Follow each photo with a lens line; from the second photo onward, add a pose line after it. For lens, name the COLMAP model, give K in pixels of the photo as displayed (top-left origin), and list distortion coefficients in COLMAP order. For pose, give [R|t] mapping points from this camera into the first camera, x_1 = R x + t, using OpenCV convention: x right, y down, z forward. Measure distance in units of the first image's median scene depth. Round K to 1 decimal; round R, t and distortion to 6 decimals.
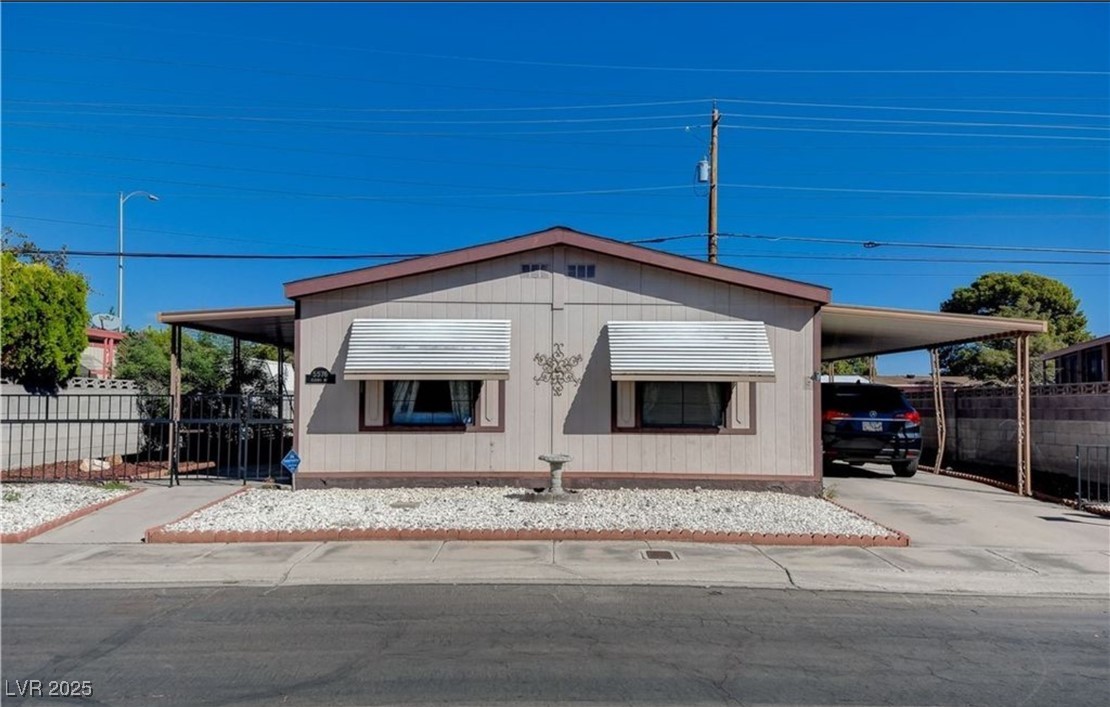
lens RADIAL K [[835.9, 0, 531.0], [0, 835.9, 375.5], [0, 0, 1]] dist [0.231205, -0.171912]
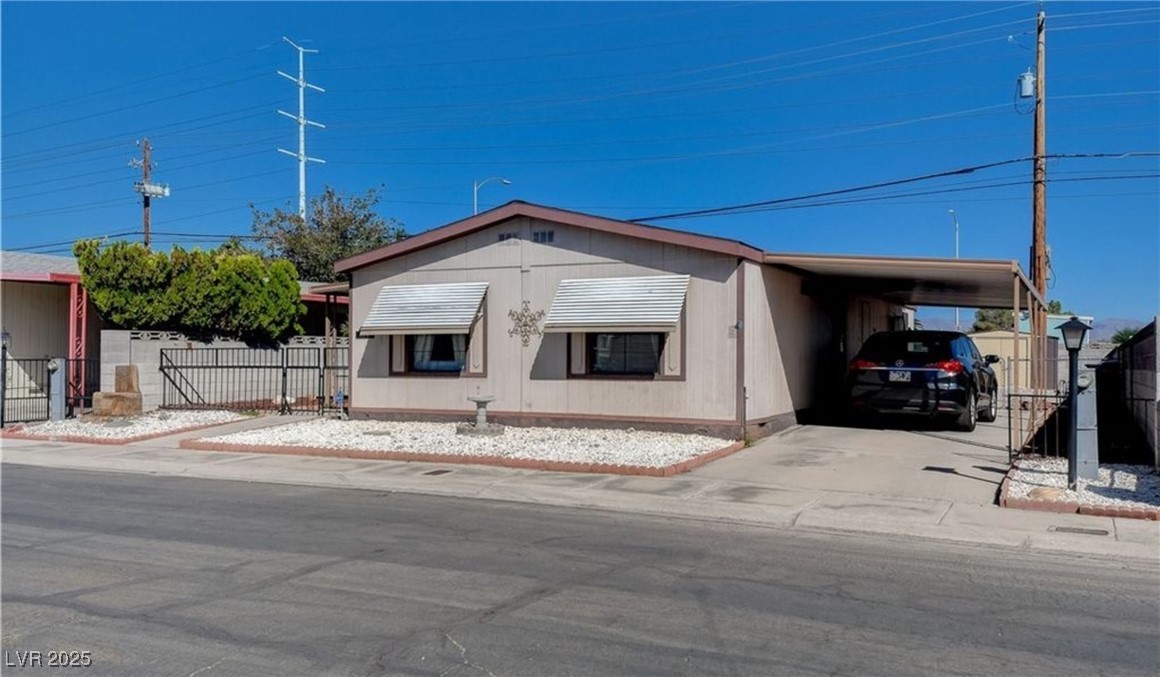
lens RADIAL K [[863.0, 0, 580.0], [0, 863.0, 338.5], [0, 0, 1]] dist [0.220193, -0.240903]
pose [[0.897045, -0.012129, -0.441772, 0.624081], [0.016173, 0.999855, 0.005388, 0.008108], [0.441643, -0.011978, 0.897111, -0.035763]]
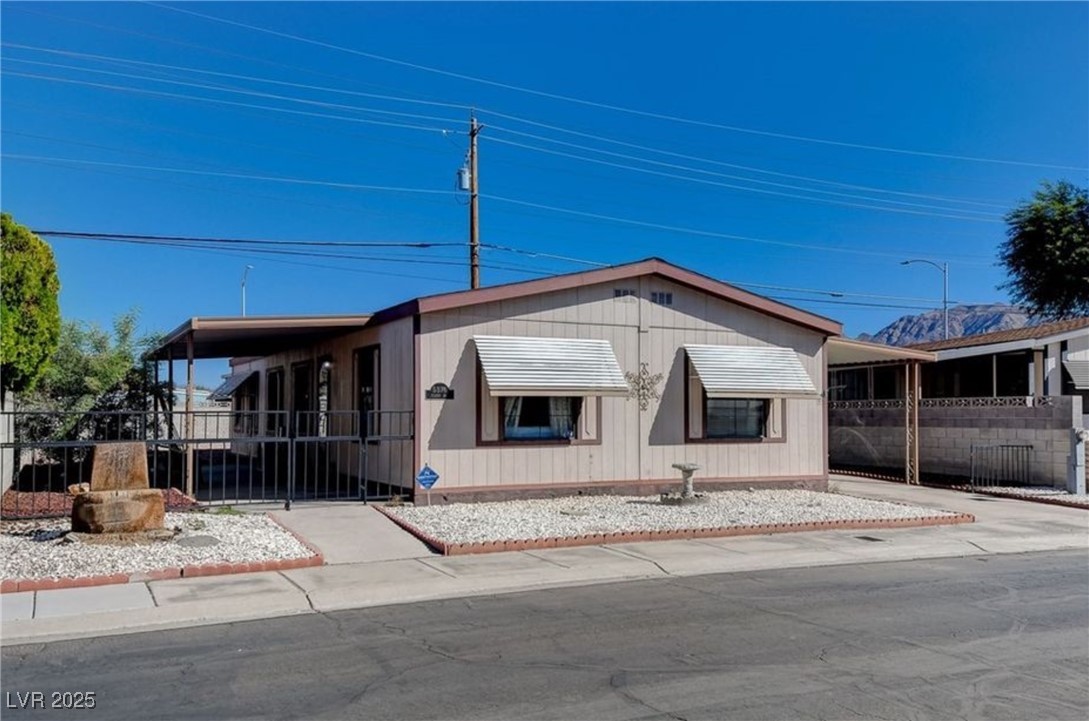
lens RADIAL K [[929.7, 0, 543.4], [0, 929.7, 385.9], [0, 0, 1]] dist [0.215105, 0.000657]
pose [[0.894367, 0.007642, 0.447269, -0.631967], [-0.008712, 0.999962, 0.000334, -0.007495], [-0.447249, -0.004195, 0.894399, -0.034930]]
